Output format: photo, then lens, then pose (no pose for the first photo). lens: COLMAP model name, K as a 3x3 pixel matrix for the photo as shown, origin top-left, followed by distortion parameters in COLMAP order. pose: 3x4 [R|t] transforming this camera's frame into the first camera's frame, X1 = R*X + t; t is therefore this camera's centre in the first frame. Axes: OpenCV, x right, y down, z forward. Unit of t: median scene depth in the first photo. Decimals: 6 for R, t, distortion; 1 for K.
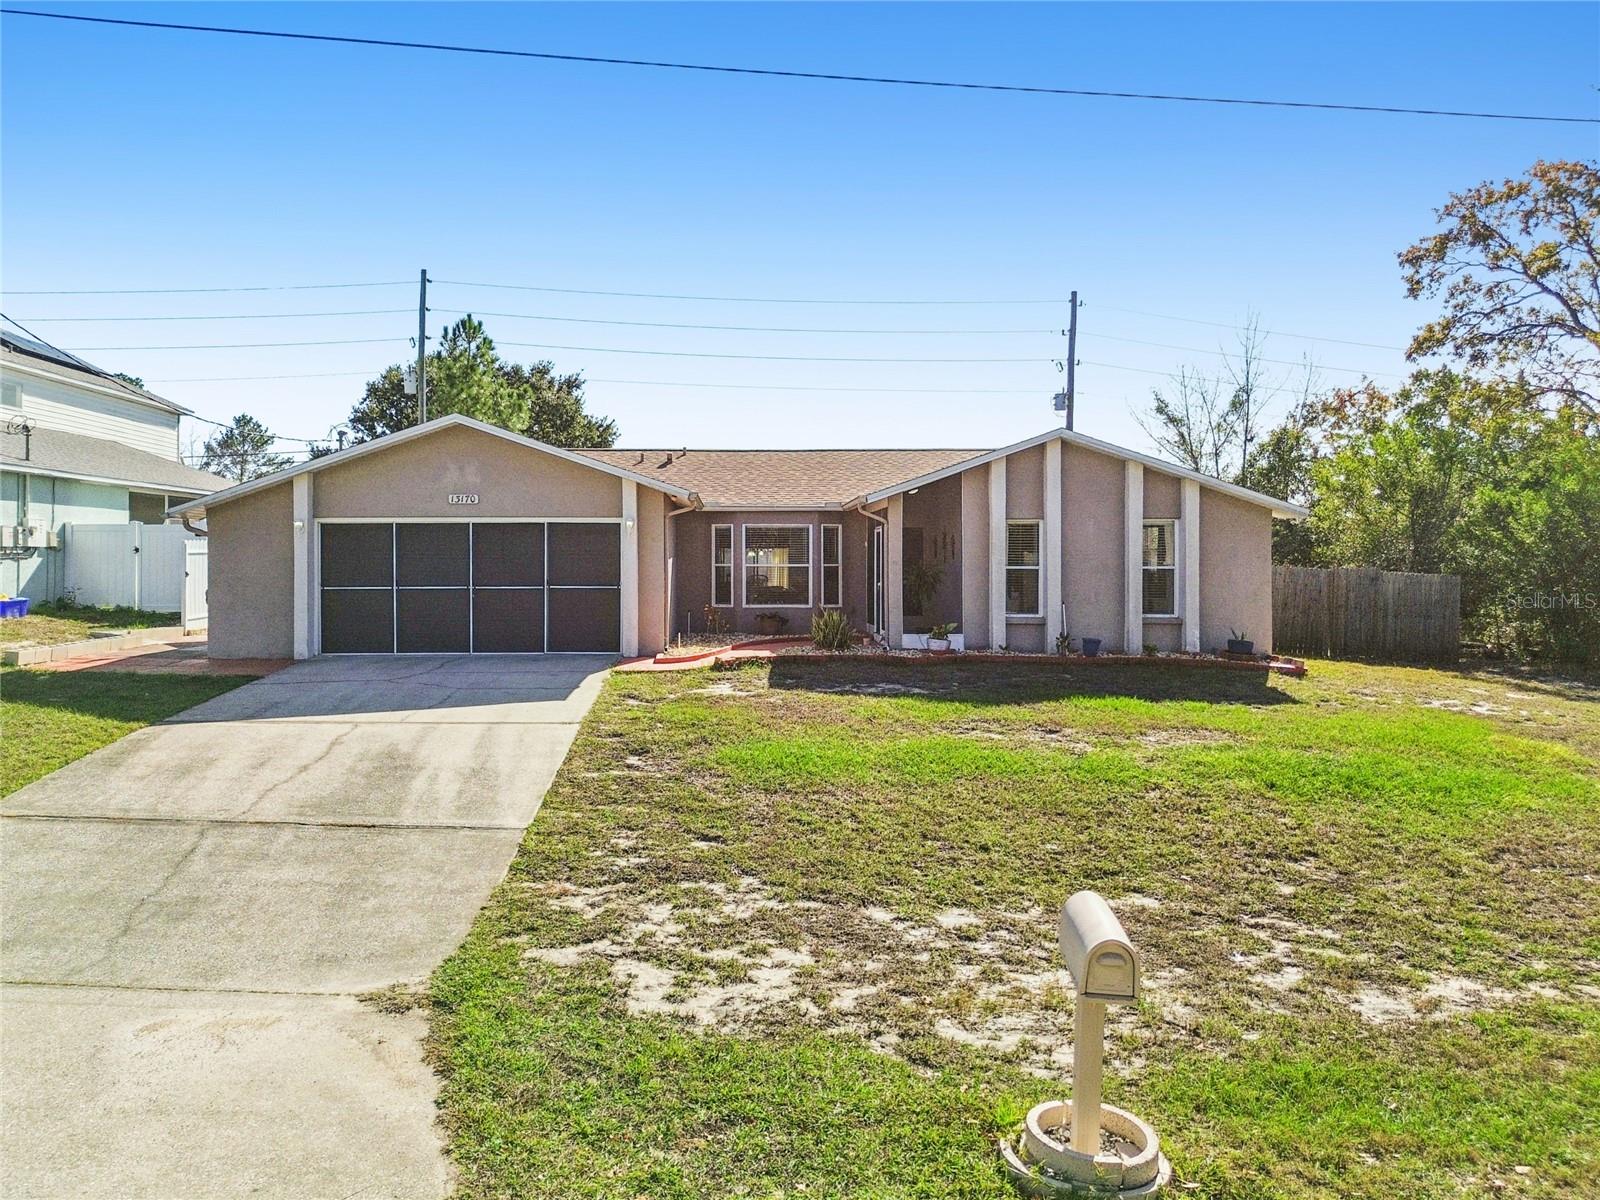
lens RADIAL K [[1189.0, 0, 727.7], [0, 1189.0, 594.9], [0, 0, 1]] dist [0.034965, -0.009974]
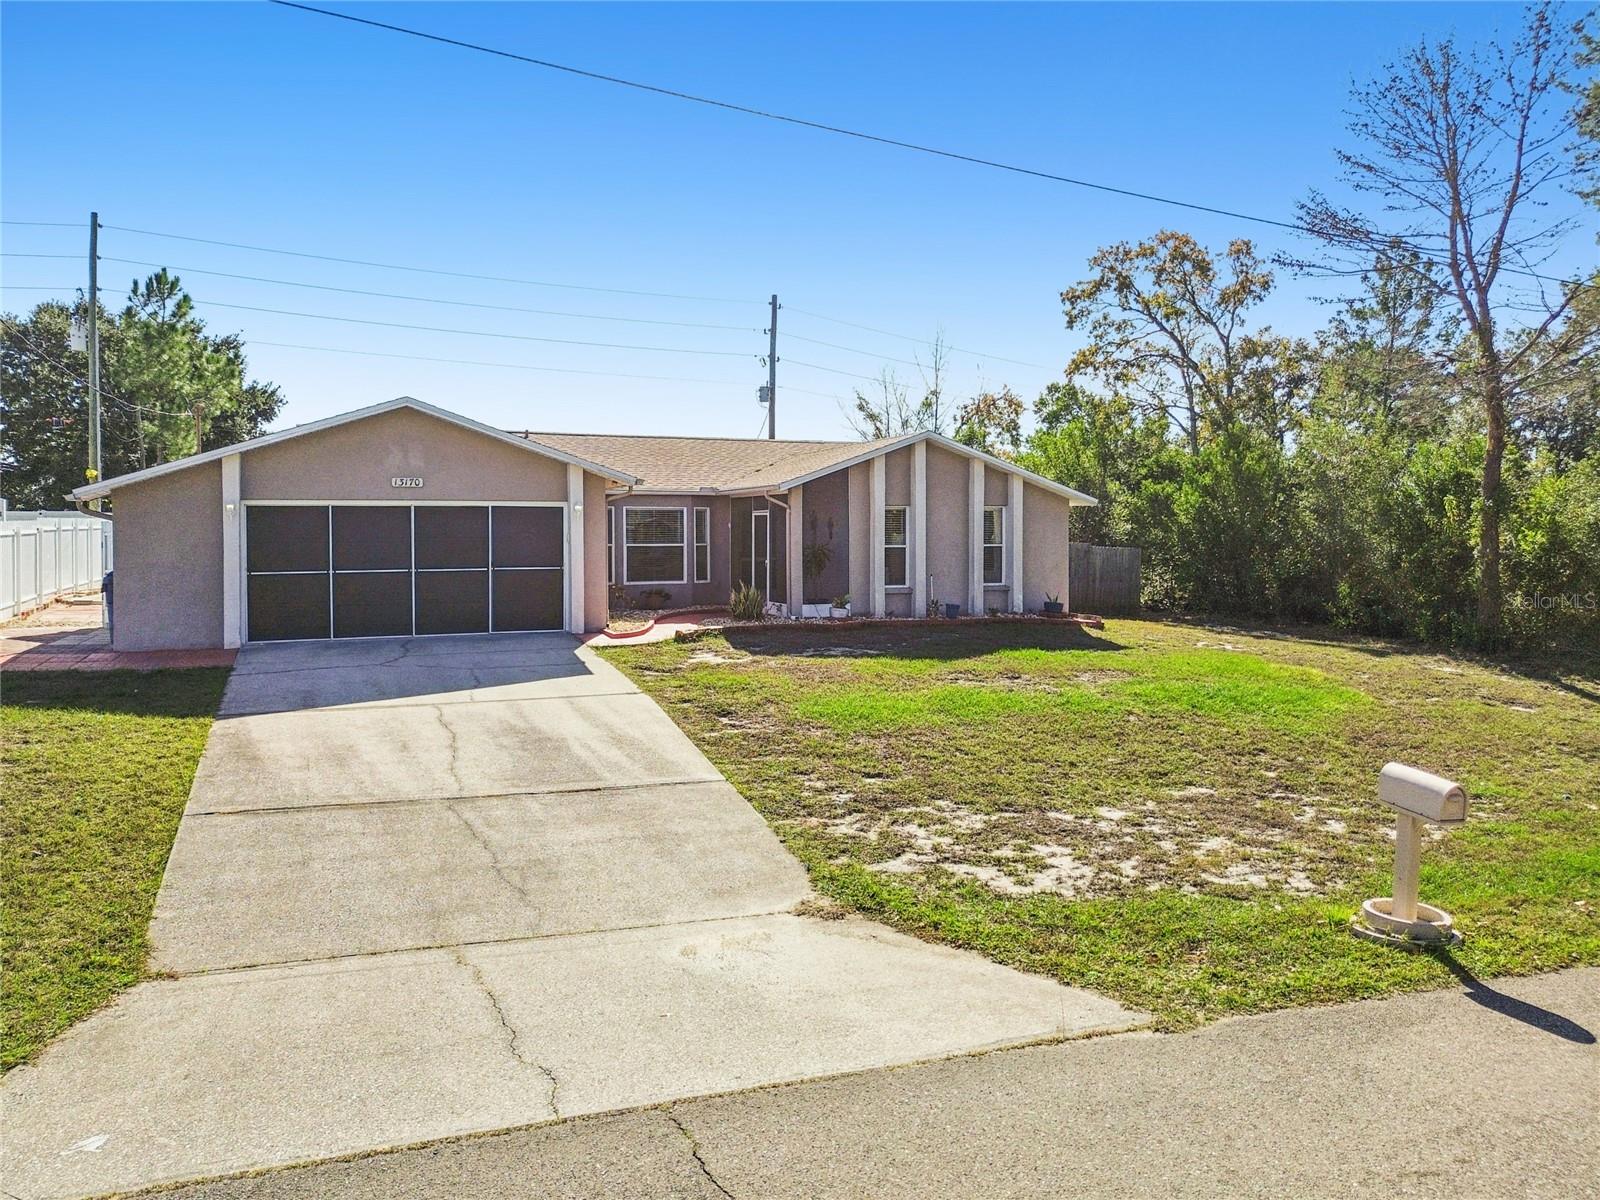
lens RADIAL K [[1158.6, 0, 795.5], [0, 1158.6, 583.3], [0, 0, 1]] dist [0.073289, -0.080985]
pose [[0.923721, -0.019922, 0.382546, -0.295509], [0.014975, 0.999761, 0.015906, -0.006130], [-0.382772, -0.008964, 0.923799, -0.033412]]
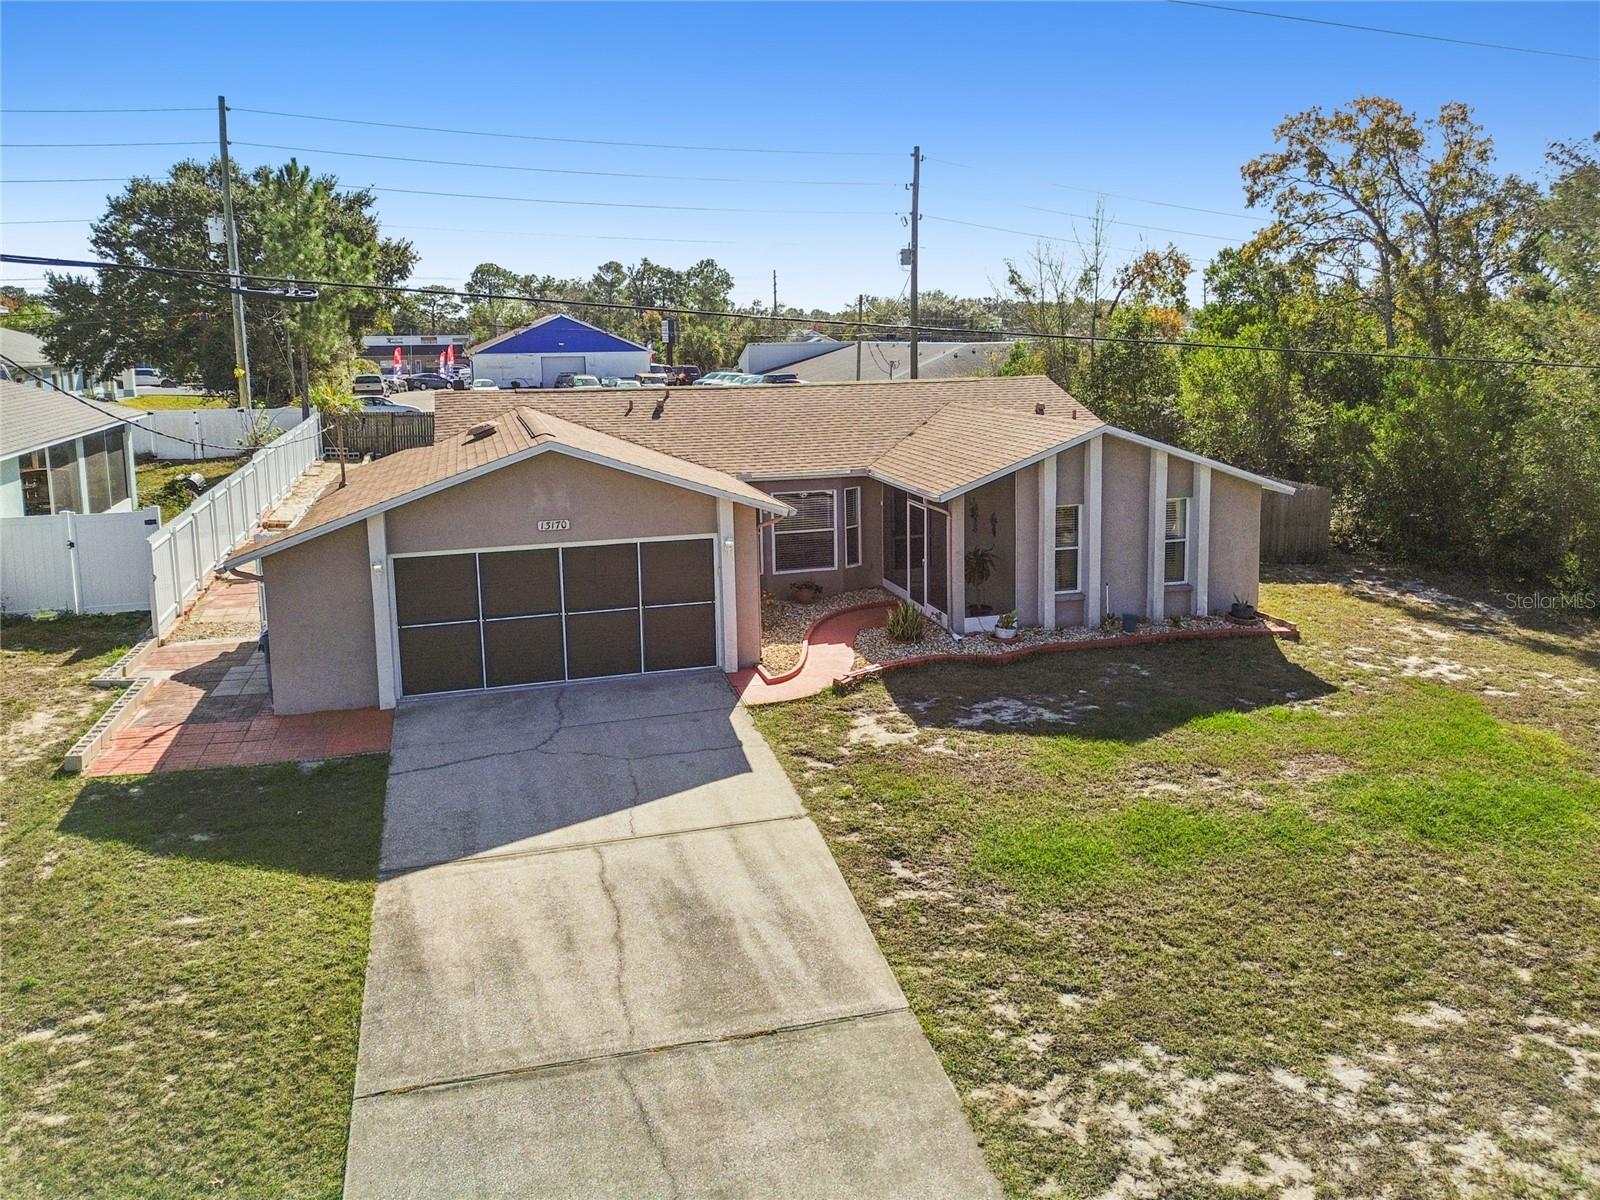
lens RADIAL K [[1182.2, 0, 801.2], [0, 1182.2, 505.9], [0, 0, 1]] dist [0.044176, -0.030420]
pose [[0.958209, -0.057099, 0.280314, -0.295300], [0.021897, 0.991643, 0.127142, -0.211439], [-0.285231, -0.115690, 0.951451, 0.040394]]
